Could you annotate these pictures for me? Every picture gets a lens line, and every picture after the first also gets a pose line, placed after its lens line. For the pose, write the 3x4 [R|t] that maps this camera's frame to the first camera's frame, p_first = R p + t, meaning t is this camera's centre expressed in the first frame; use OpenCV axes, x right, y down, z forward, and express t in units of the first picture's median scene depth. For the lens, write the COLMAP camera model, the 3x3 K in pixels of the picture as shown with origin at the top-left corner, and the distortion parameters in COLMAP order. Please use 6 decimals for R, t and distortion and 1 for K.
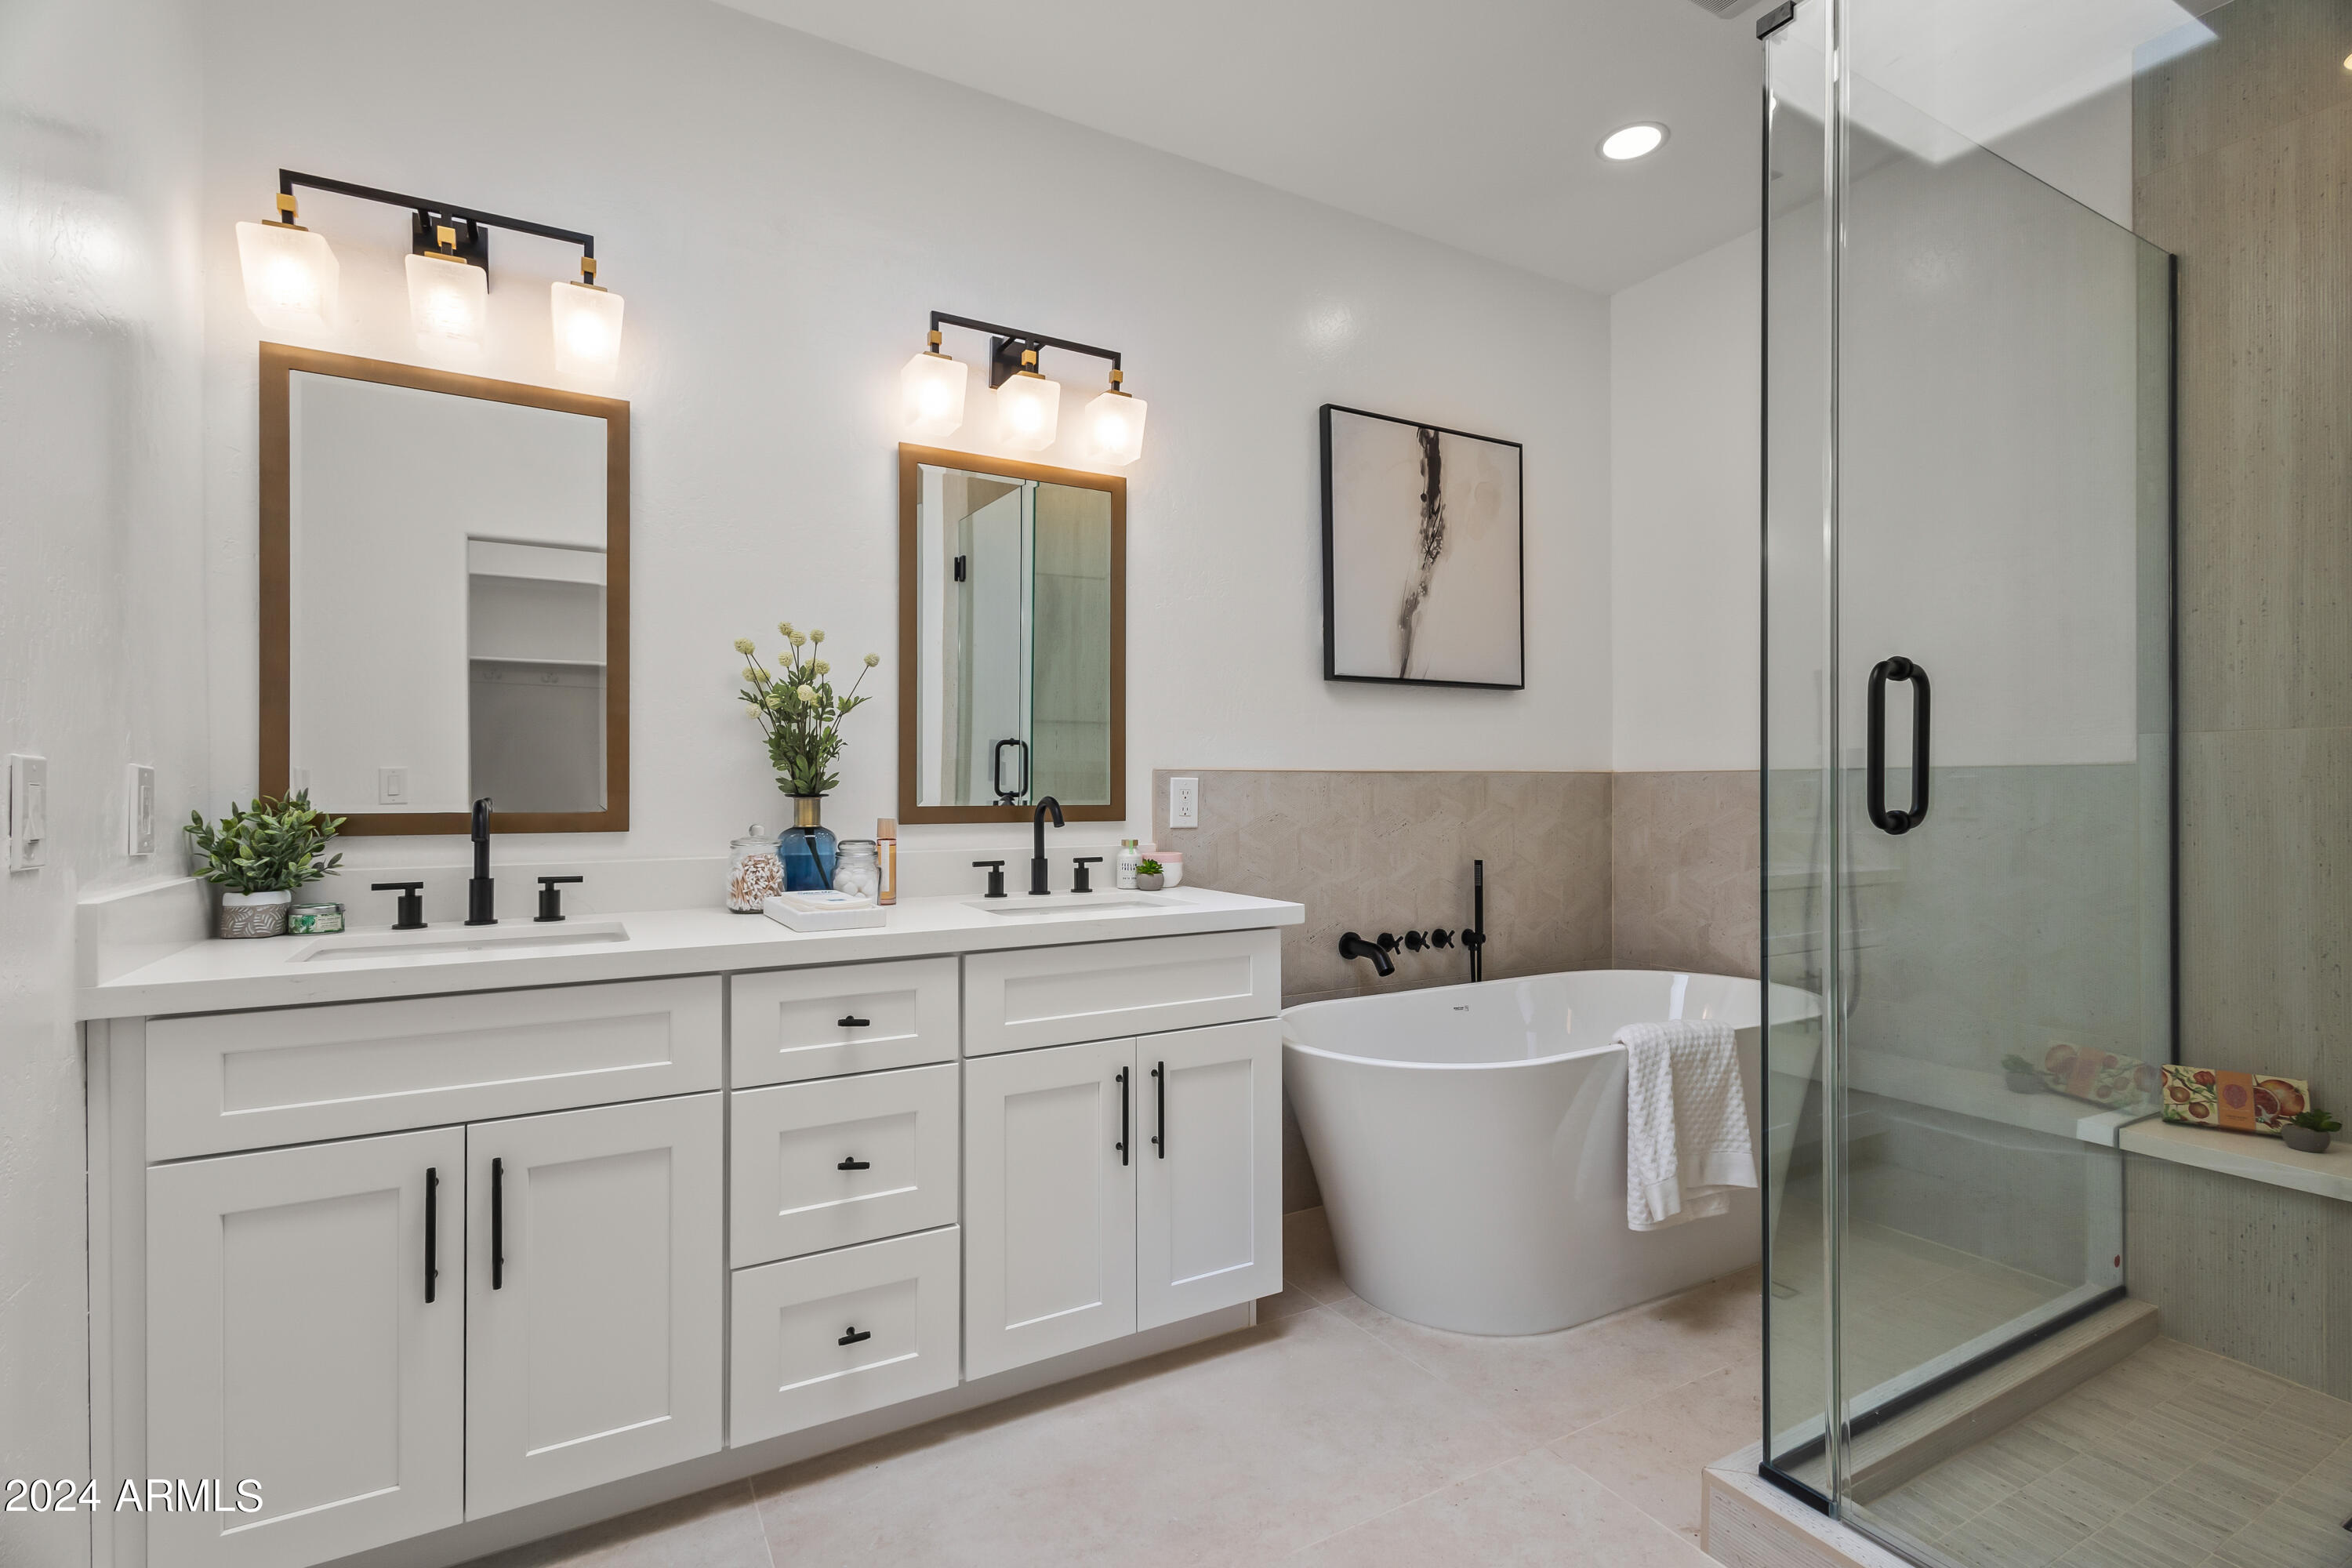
lens RADIAL K [[1089.6, 0, 1173.0], [0, 1089.6, 796.8], [0, 0, 1]] dist [0.006220, -0.001488]
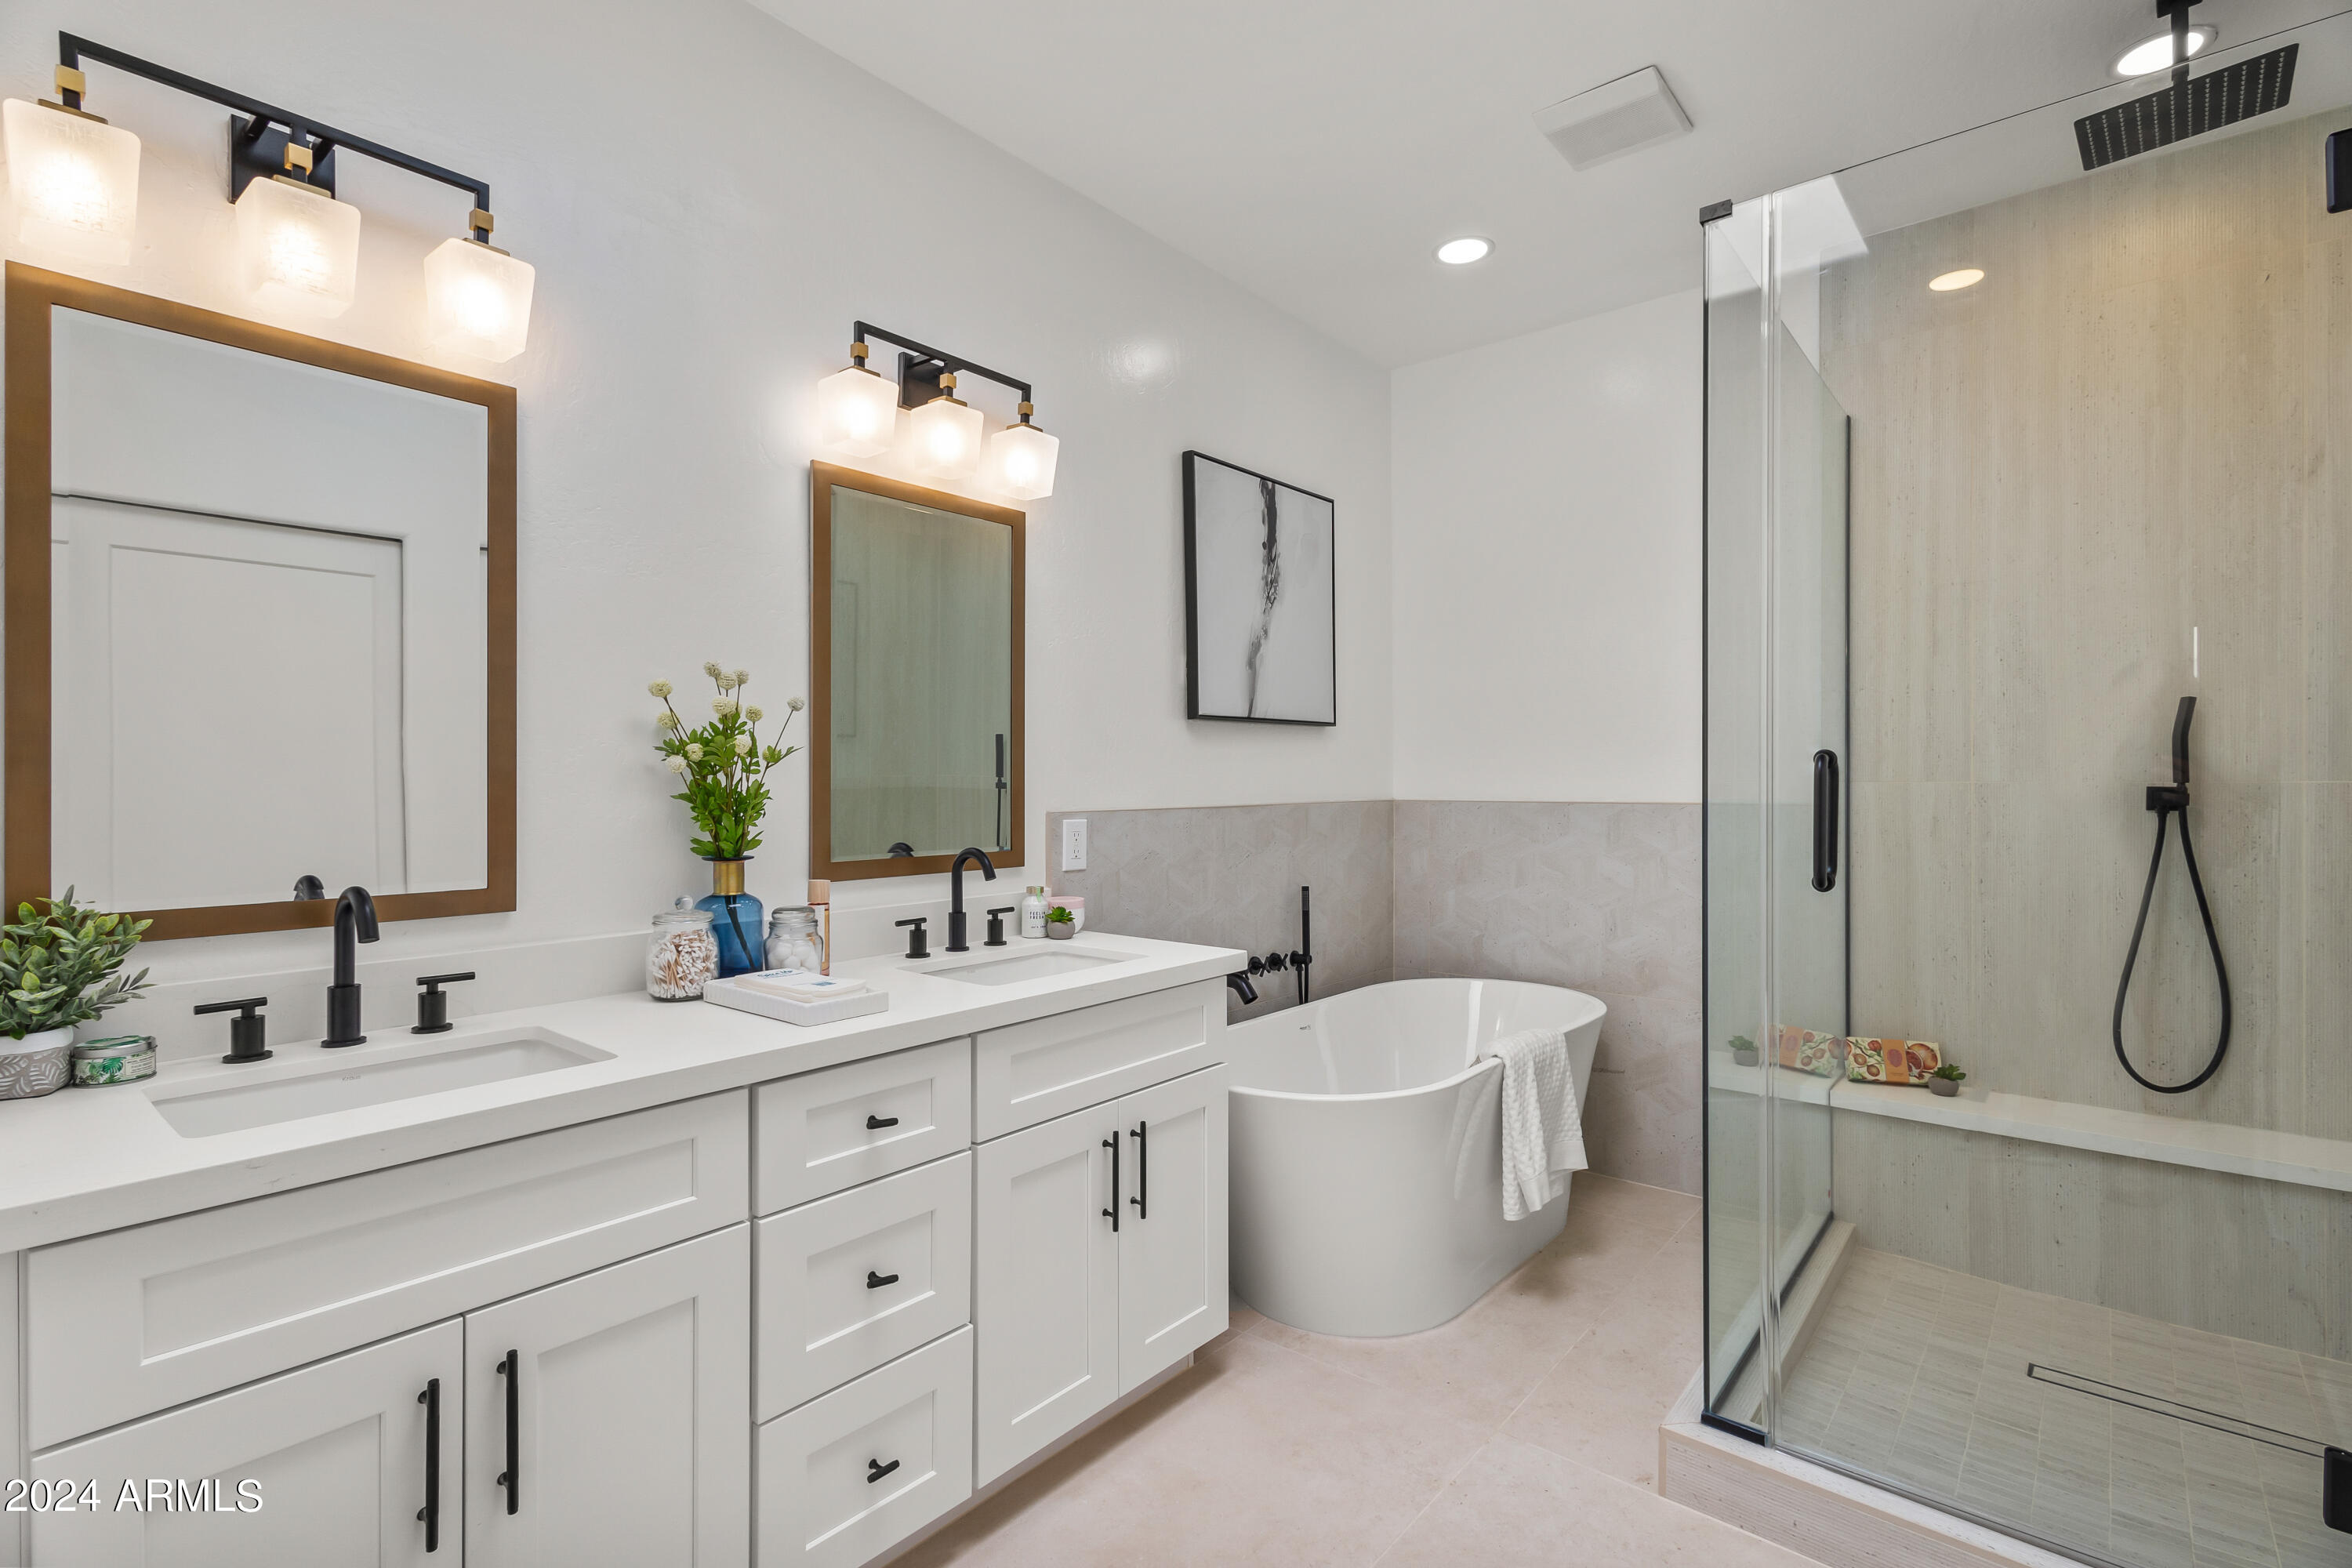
lens RADIAL K [[1091.5, 0, 1172.1], [0, 1091.5, 792.0], [0, 0, 1]] dist [0.005537, -0.001476]
pose [[0.939215, -0.004821, 0.343297, -0.301756], [0.003438, 0.999983, 0.004637, -0.057302], [-0.343314, -0.003175, 0.939215, 0.052703]]
